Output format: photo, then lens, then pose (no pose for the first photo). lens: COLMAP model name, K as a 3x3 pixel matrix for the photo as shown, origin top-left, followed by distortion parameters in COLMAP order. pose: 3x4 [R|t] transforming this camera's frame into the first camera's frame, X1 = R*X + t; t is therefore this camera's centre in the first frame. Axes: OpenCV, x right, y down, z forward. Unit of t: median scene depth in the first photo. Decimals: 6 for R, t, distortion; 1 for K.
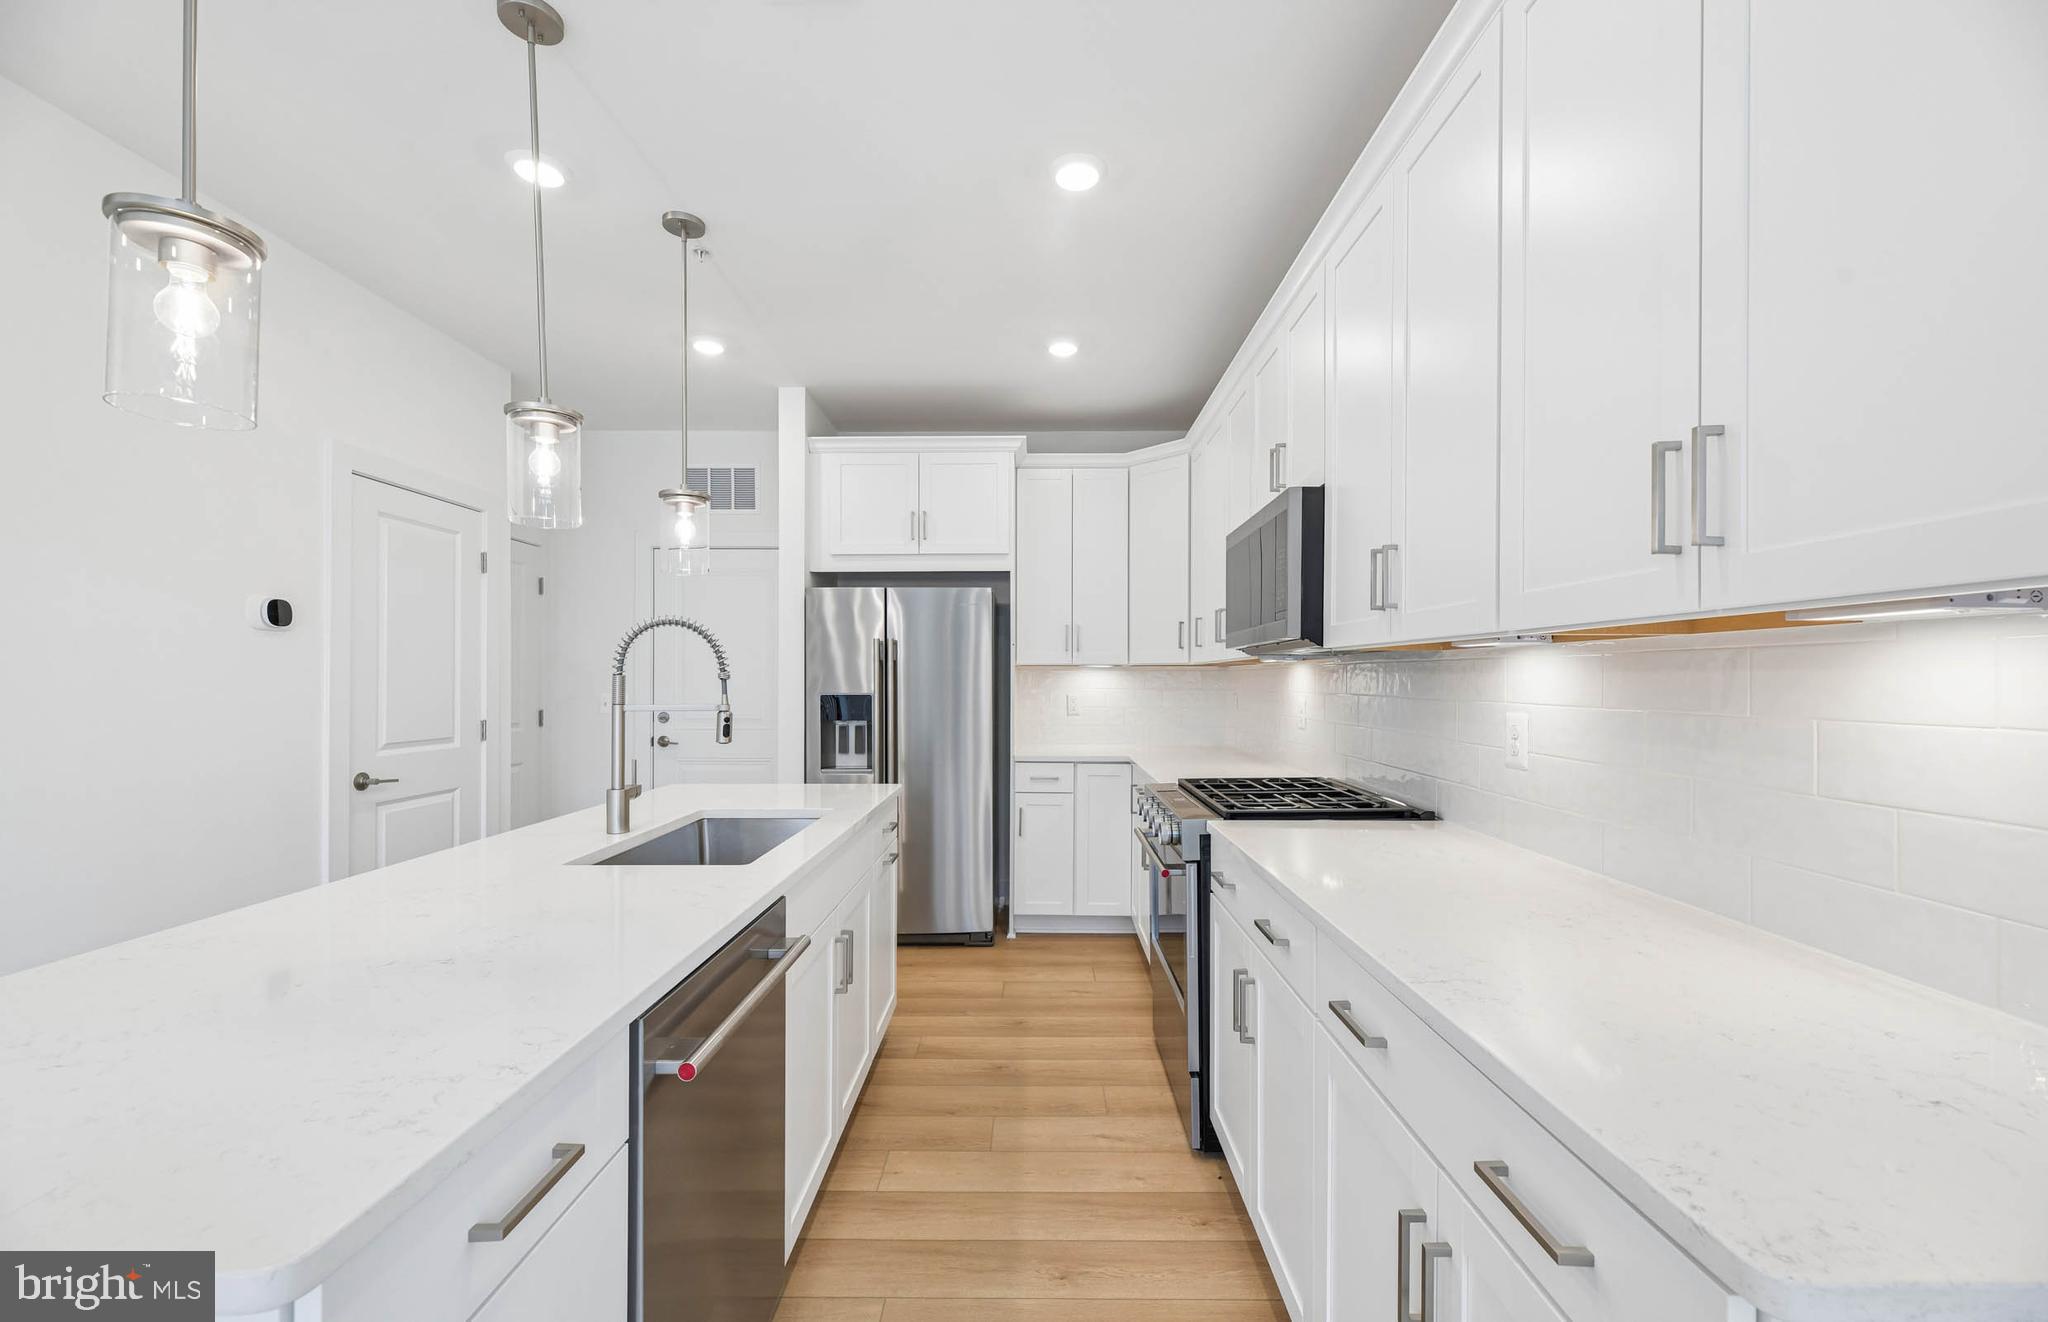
lens RADIAL K [[830.7, 0, 1034.9], [0, 830.7, 679.1], [0, 0, 1]] dist [0.010754, -0.002560]
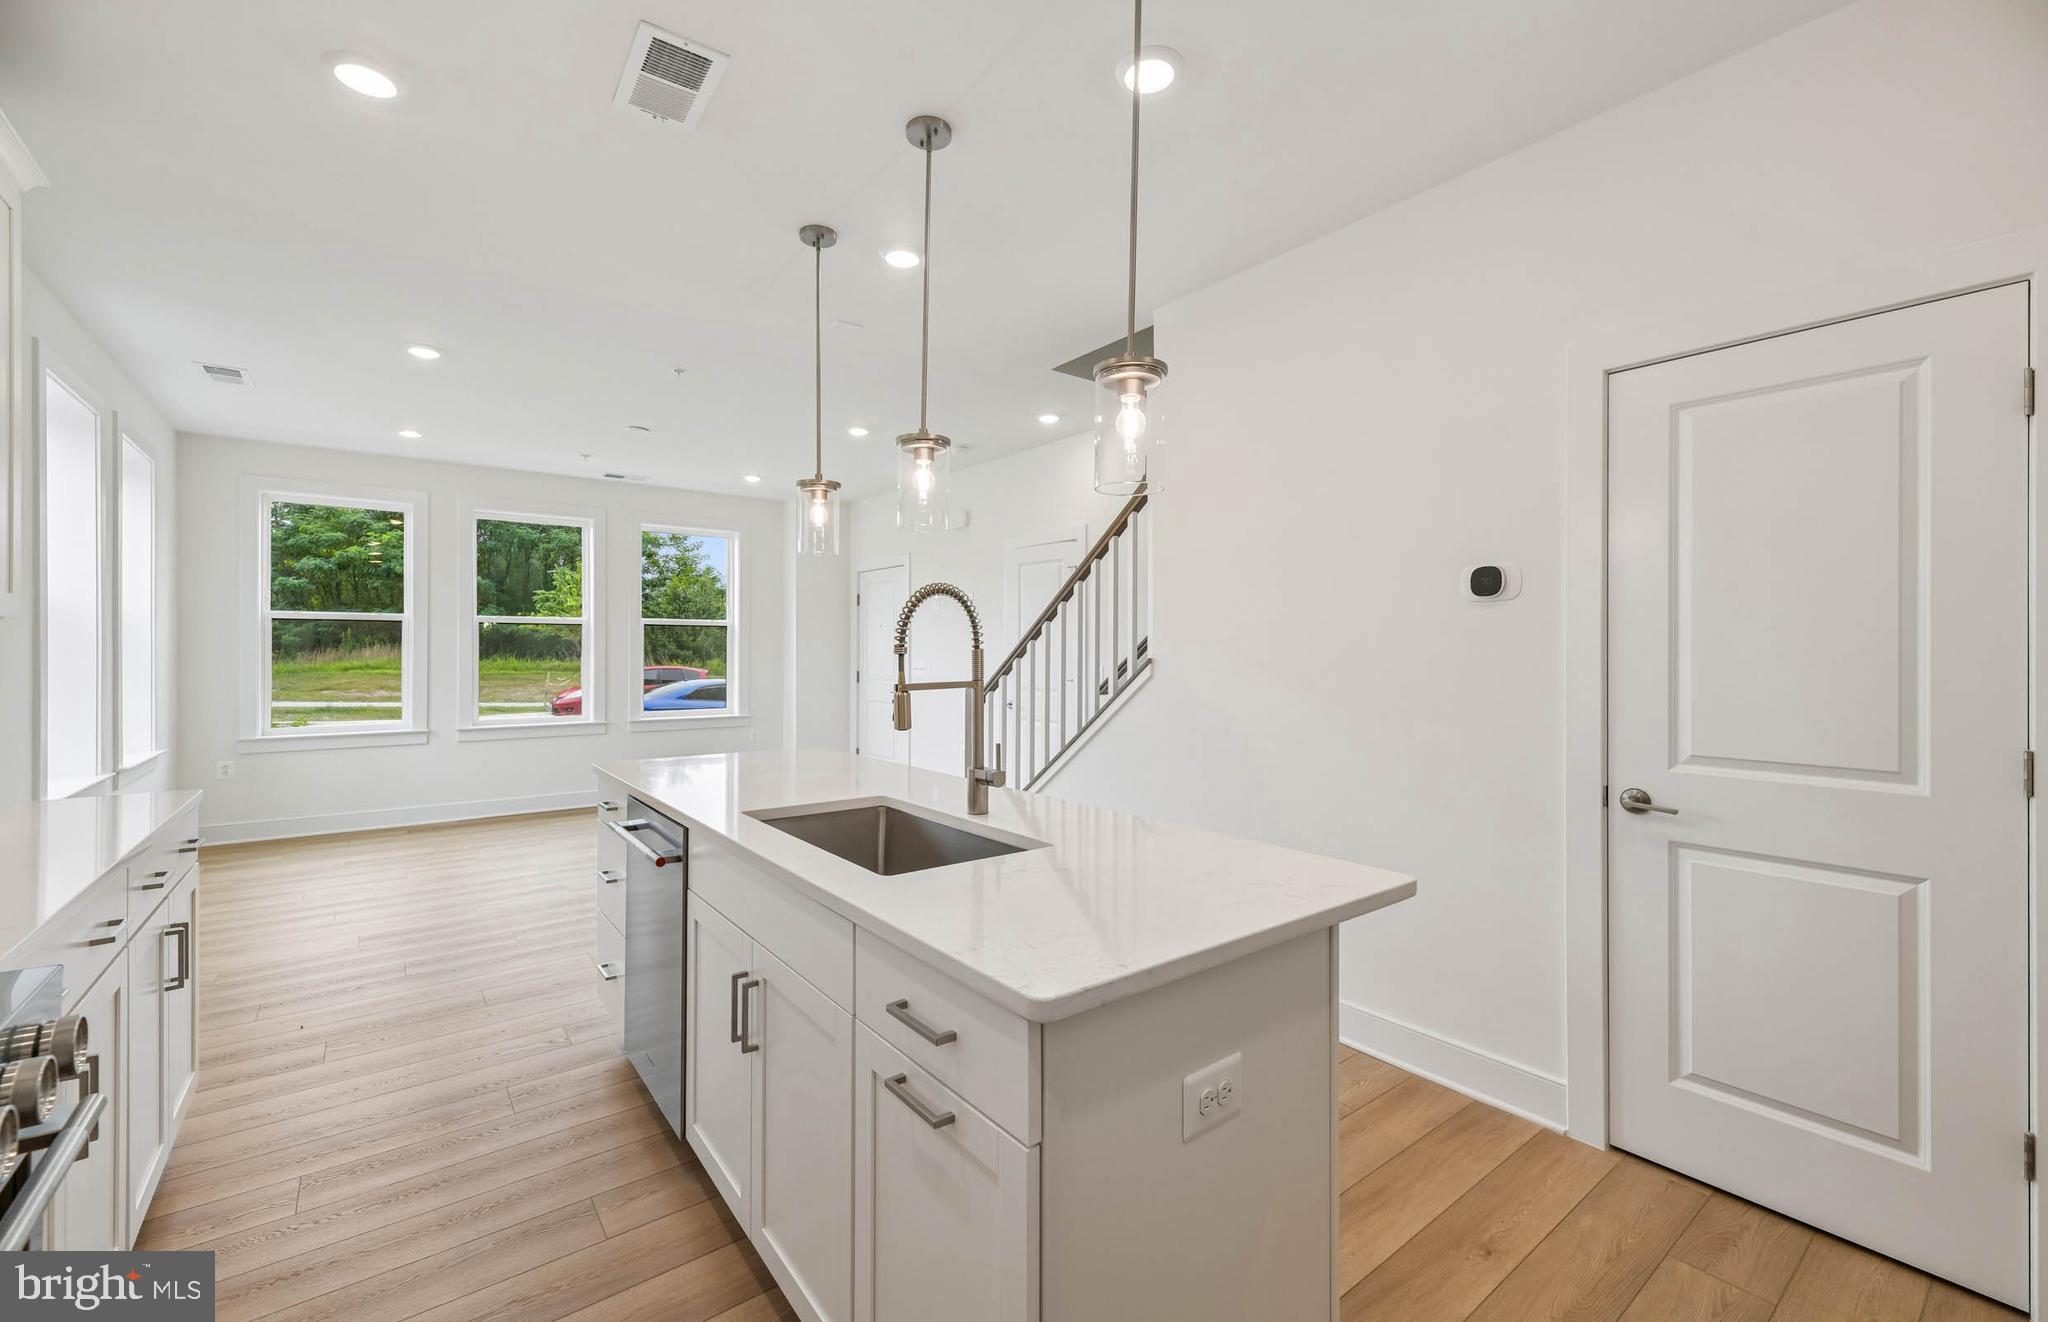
lens RADIAL K [[830.7, 0, 1041.0], [0, 830.7, 651.6], [0, 0, 1]] dist [0.010754, -0.002560]
pose [[-0.781746, -0.003569, -0.623587, 0.028504], [-0.003833, 0.999992, -0.000918, -0.000924], [0.623585, 0.001672, -0.781753, 1.182794]]
